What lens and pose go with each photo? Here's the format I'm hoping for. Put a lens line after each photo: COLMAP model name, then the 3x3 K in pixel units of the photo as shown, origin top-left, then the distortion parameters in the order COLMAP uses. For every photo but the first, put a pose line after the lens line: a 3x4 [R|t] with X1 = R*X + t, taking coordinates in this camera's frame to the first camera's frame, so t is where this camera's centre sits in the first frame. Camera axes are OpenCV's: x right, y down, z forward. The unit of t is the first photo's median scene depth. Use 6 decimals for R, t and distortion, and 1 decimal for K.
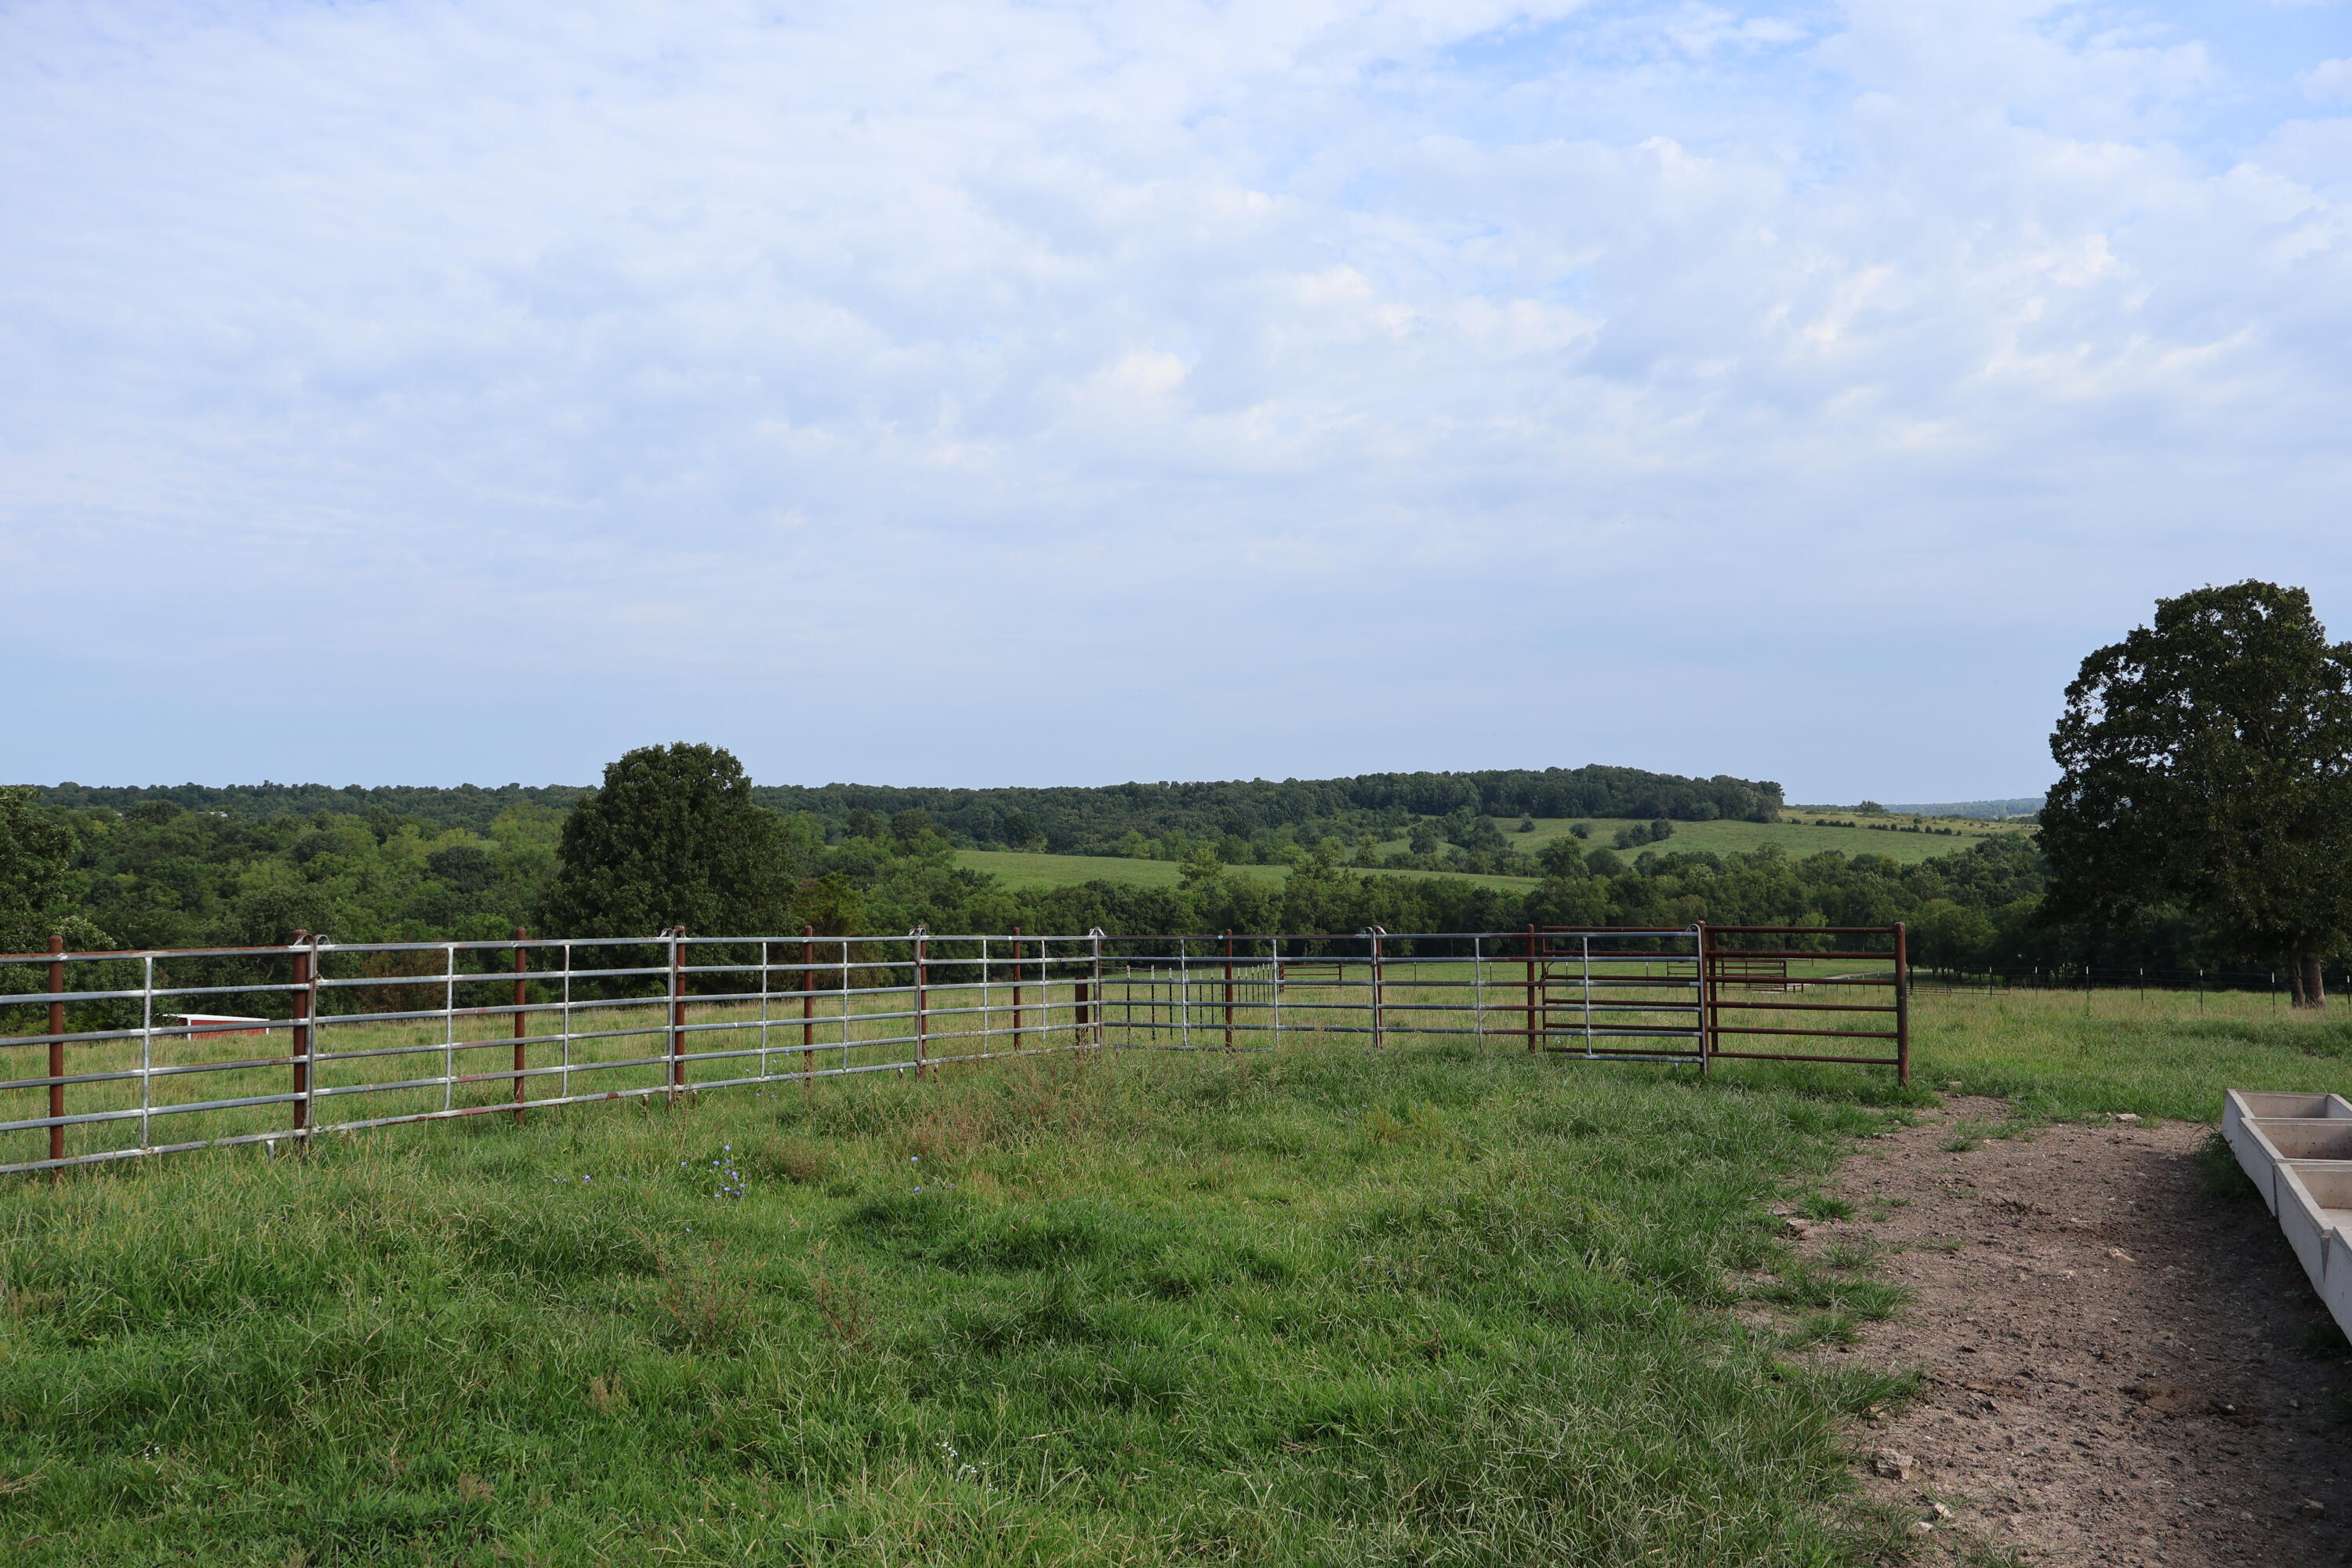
lens RADIAL K [[1940.6, 0, 1183.2], [0, 1940.6, 784.0], [0, 0, 1]] dist [-0.008617, -0.005653]
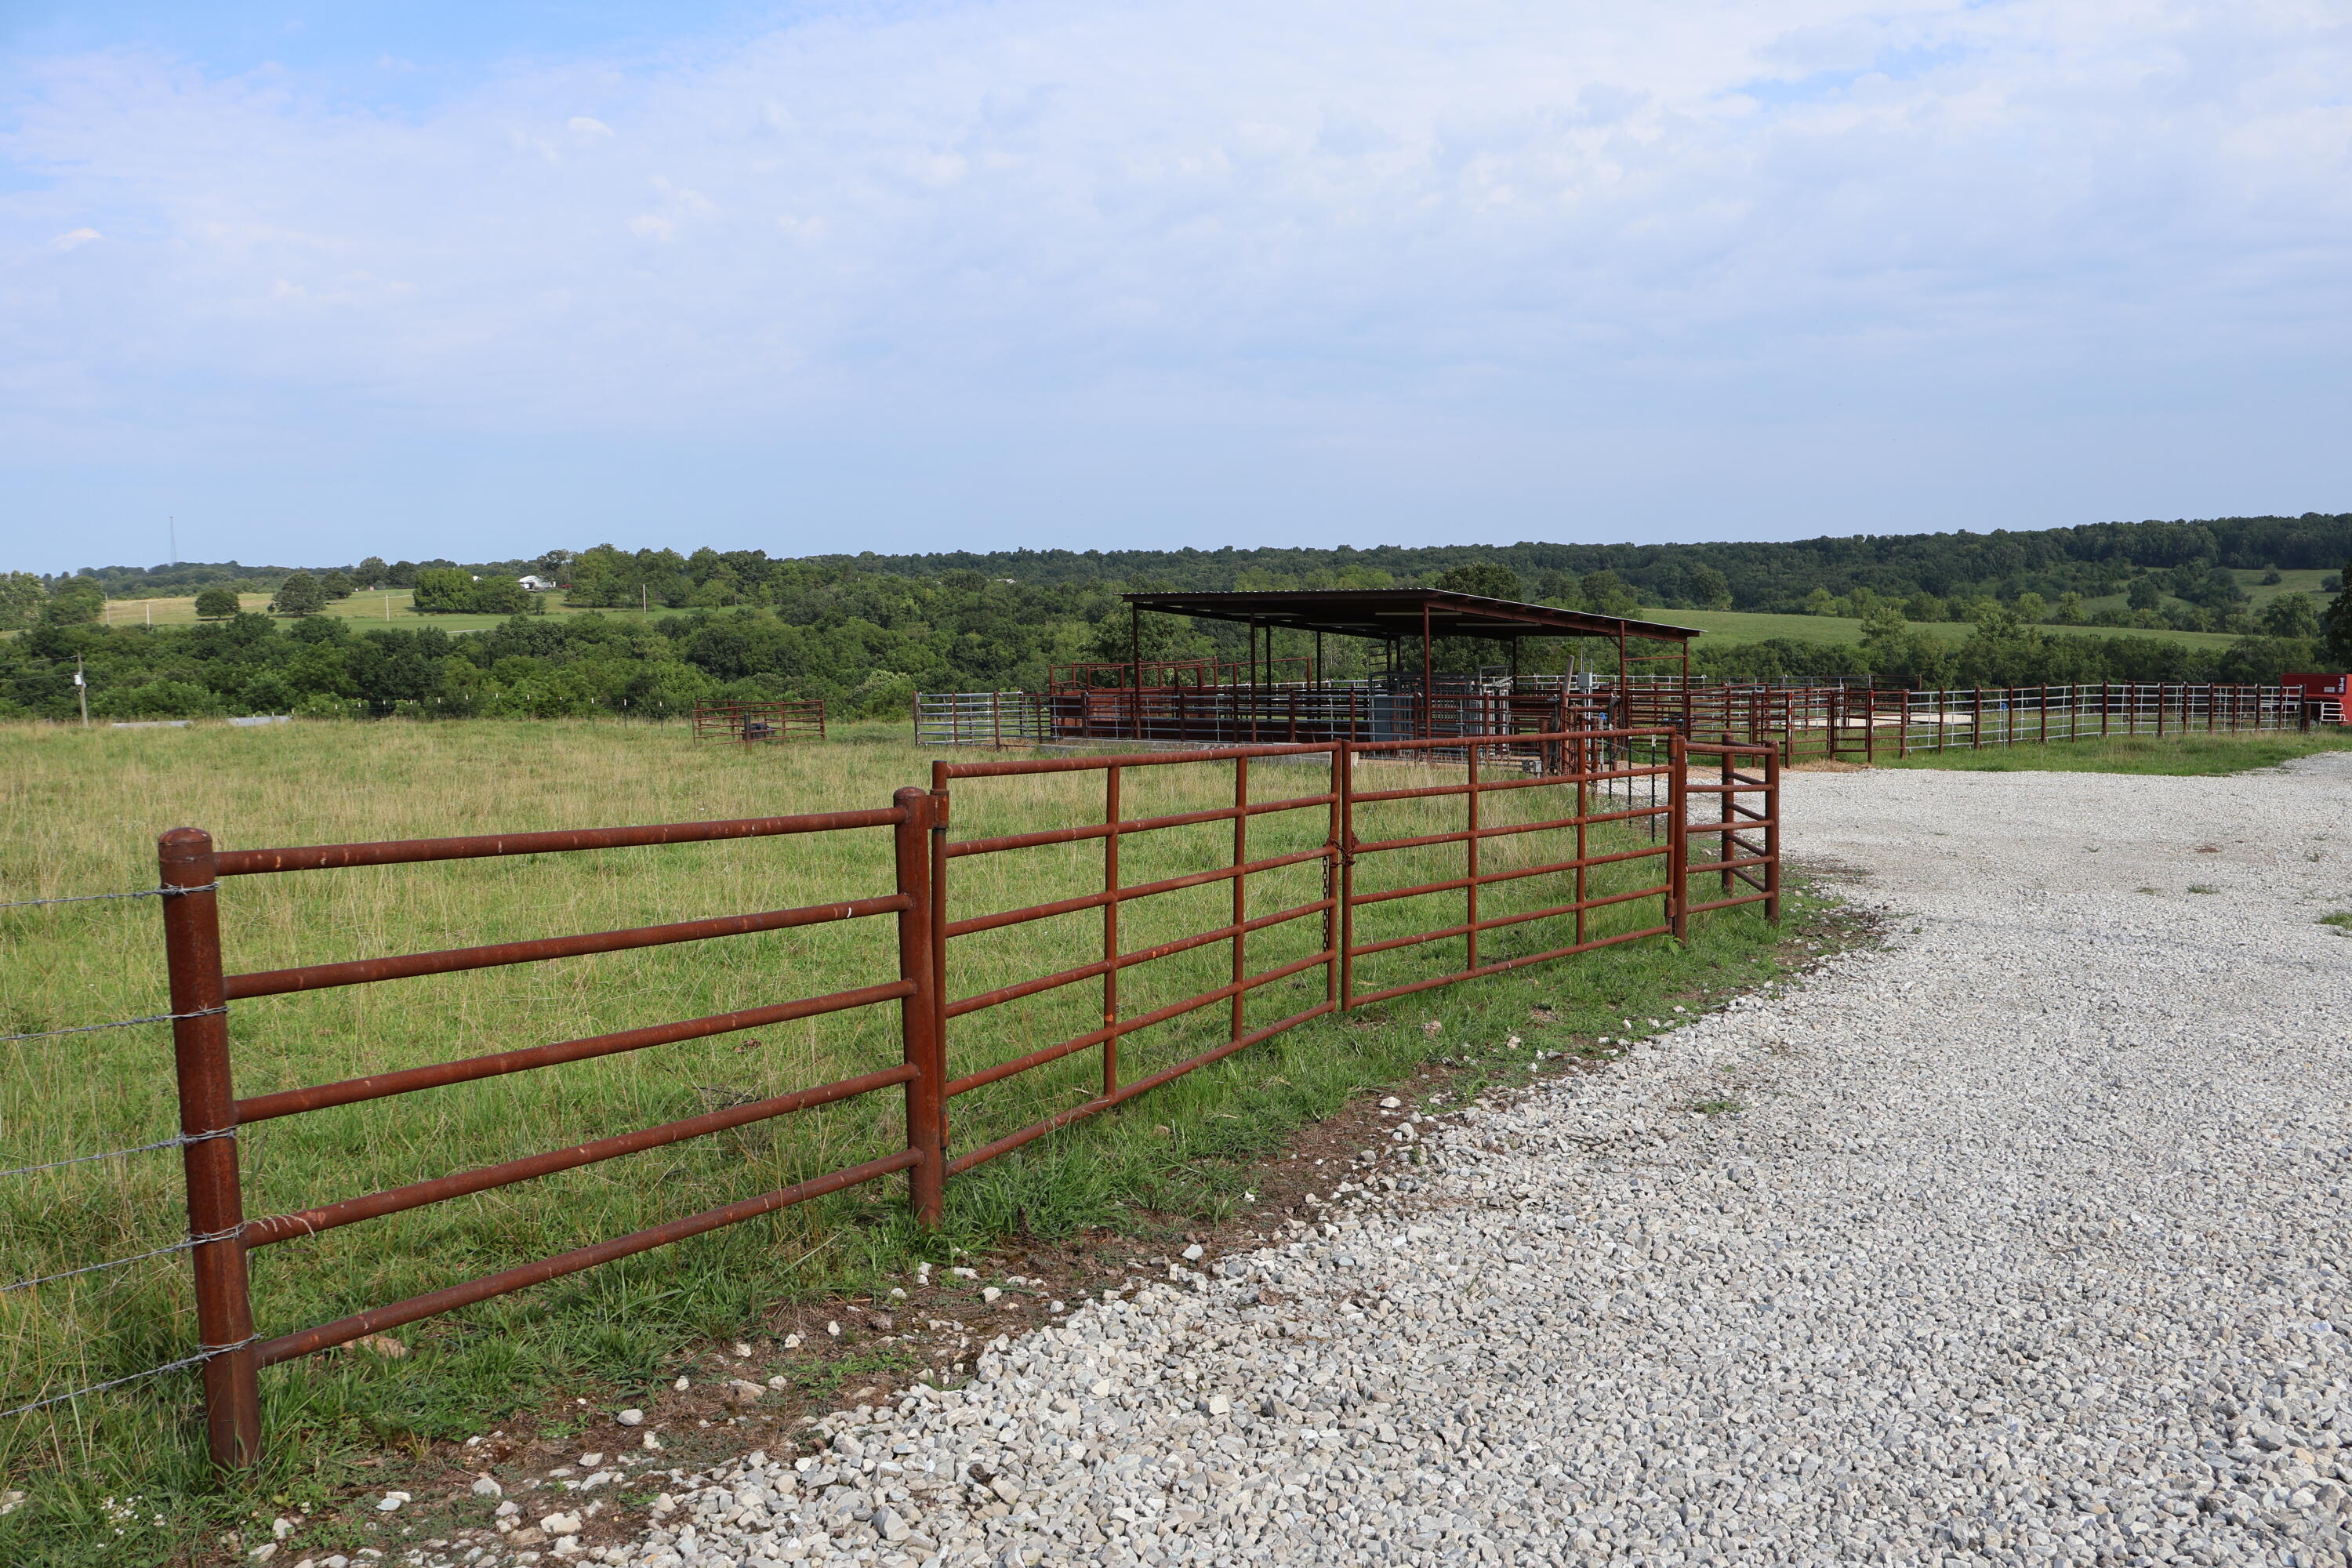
lens RADIAL K [[1942.2, 0, 1172.8], [0, 1942.2, 790.1], [0, 0, 1]] dist [-0.008622, 0.004944]
pose [[0.938747, 0.028175, -0.343454, 0.006998], [0.016502, 0.991833, 0.126470, -0.004674], [0.344212, -0.124391, 0.930615, -0.068607]]
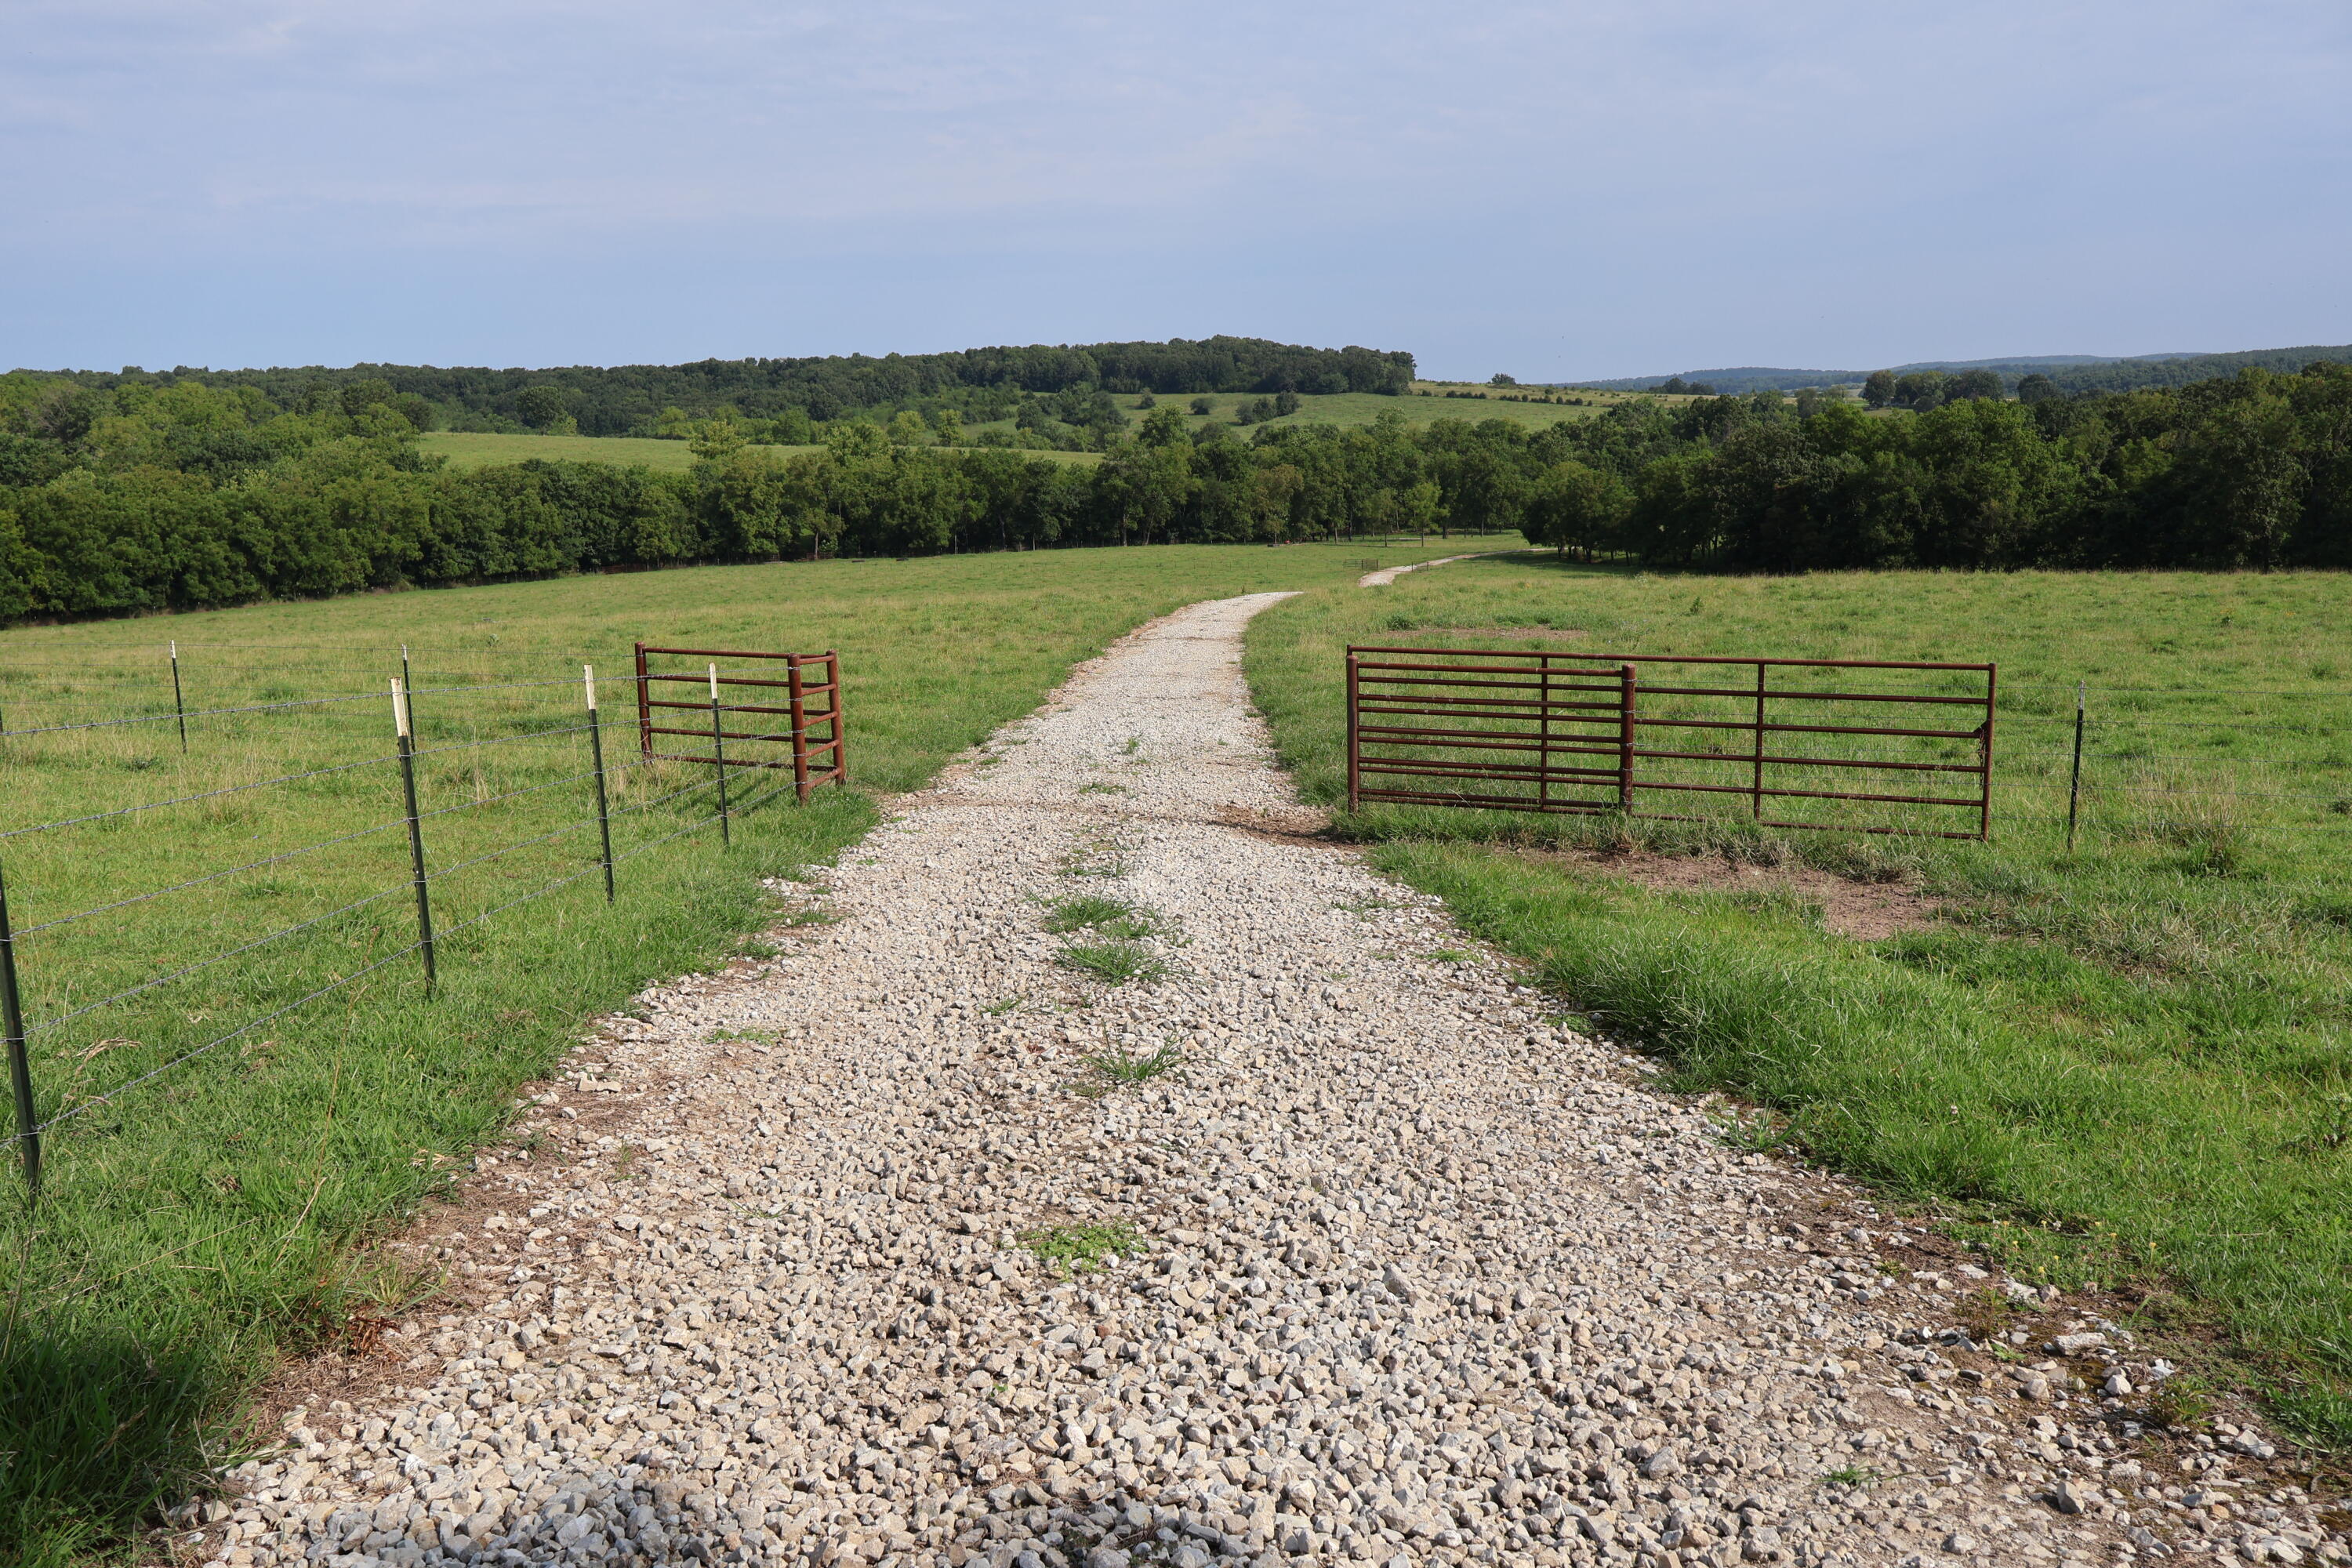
lens RADIAL K [[1933.5, 0, 1183.4], [0, 1933.5, 799.3], [0, 0, 1]] dist [0.002590, 0.002124]
pose [[0.984044, -0.047812, 0.171380, 0.034437], [0.009658, 0.976152, 0.216874, 0.008458], [-0.177662, -0.211758, 0.961038, 0.087998]]
